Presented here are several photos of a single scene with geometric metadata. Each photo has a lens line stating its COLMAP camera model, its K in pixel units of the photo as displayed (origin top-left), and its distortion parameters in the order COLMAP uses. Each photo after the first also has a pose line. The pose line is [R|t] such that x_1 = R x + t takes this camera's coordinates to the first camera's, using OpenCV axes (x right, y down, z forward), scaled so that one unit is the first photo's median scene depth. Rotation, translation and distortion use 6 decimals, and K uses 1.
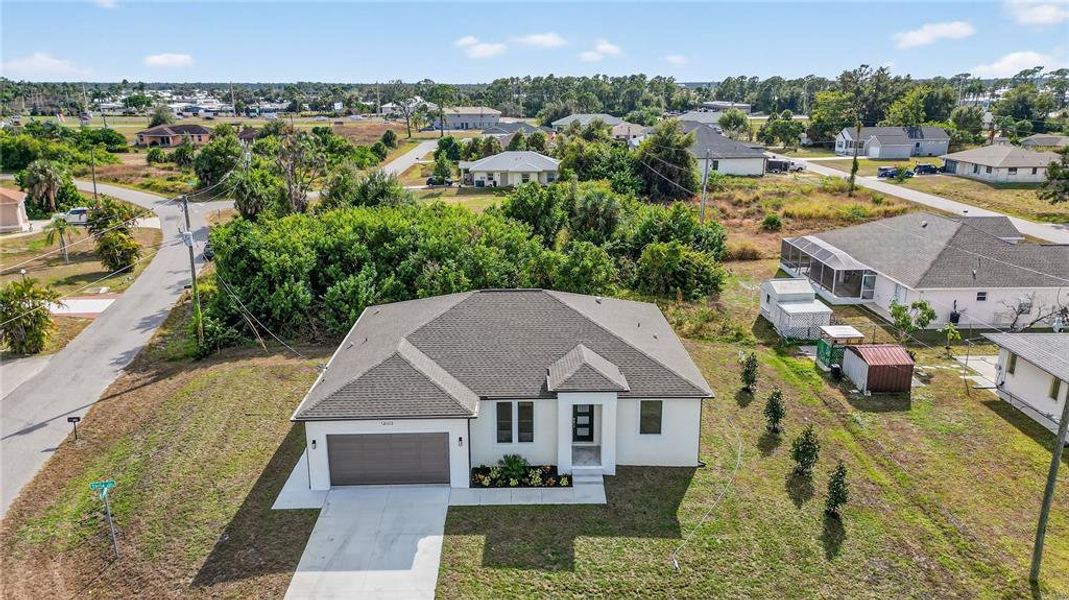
lens RADIAL K [[743.4, 0, 541.4], [0, 743.4, 294.5], [0, 0, 1]] dist [0.057753, -0.010338]
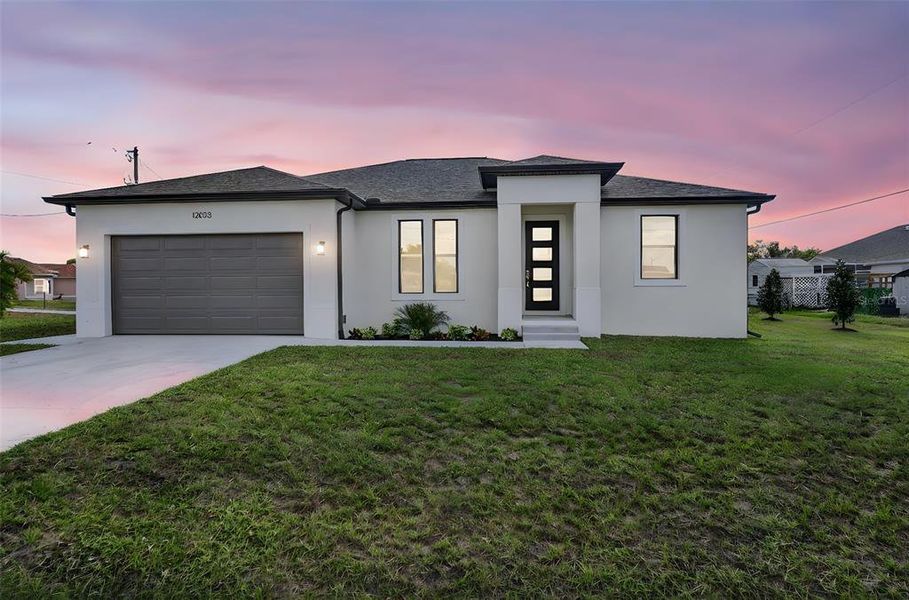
lens RADIAL K [[516.7, 0, 451.8], [0, 516.7, 296.9], [0, 0, 1]] dist [0.007348, 0.000258]
pose [[0.991967, -0.007807, -0.126258, 0.036954], [-0.025410, 0.965453, -0.259334, 0.310333], [0.123921, 0.260459, 0.957499, 0.601645]]
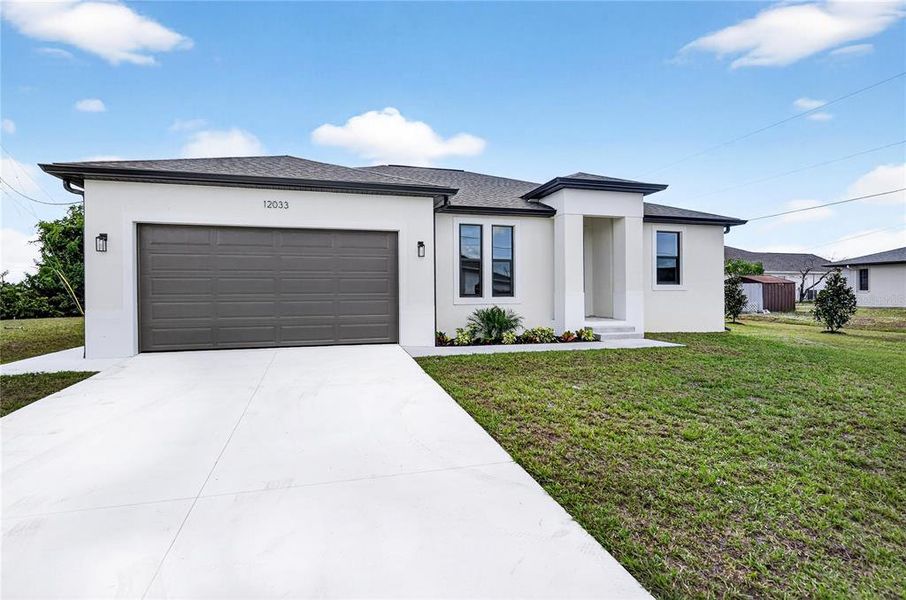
lens RADIAL K [[464.7, 0, 450.9], [0, 464.7, 283.8], [0, 0, 1]] dist [0.001426, 0.000642]
pose [[0.968087, -0.004521, 0.250575, -0.159604], [0.078056, 0.955545, -0.284325, 0.294369], [-0.238150, 0.294810, 0.925403, 0.651926]]
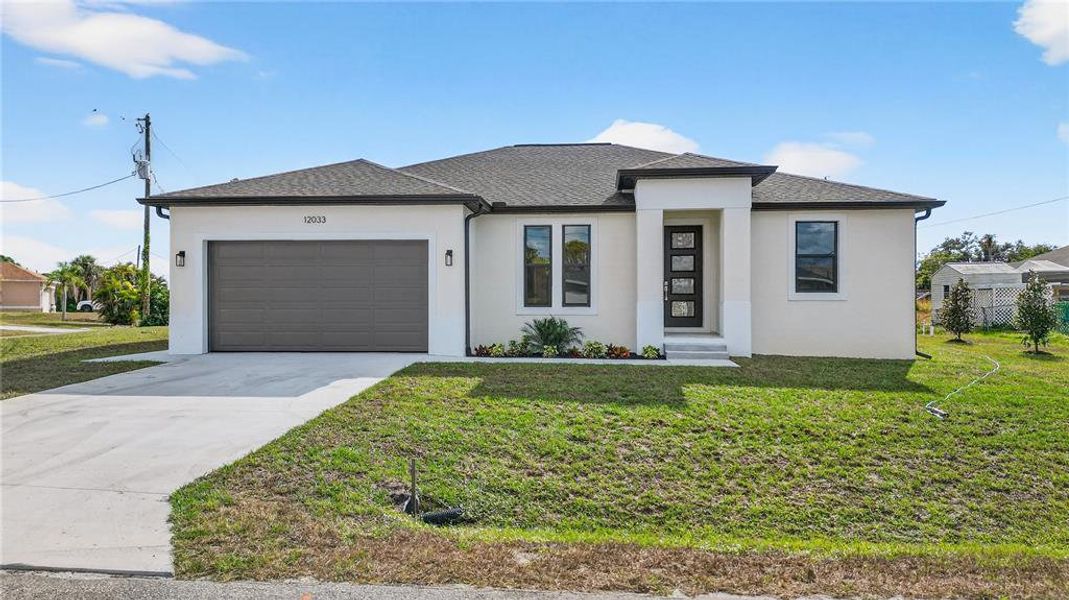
lens RADIAL K [[743.4, 0, 533.5], [0, 743.4, 296.6], [0, 0, 1]] dist [0.057753, -0.010338]
pose [[0.993273, -0.003923, -0.115734, 0.010581], [-0.028366, 0.960734, -0.276017, 0.341278], [0.112272, 0.277443, 0.954159, 0.481726]]
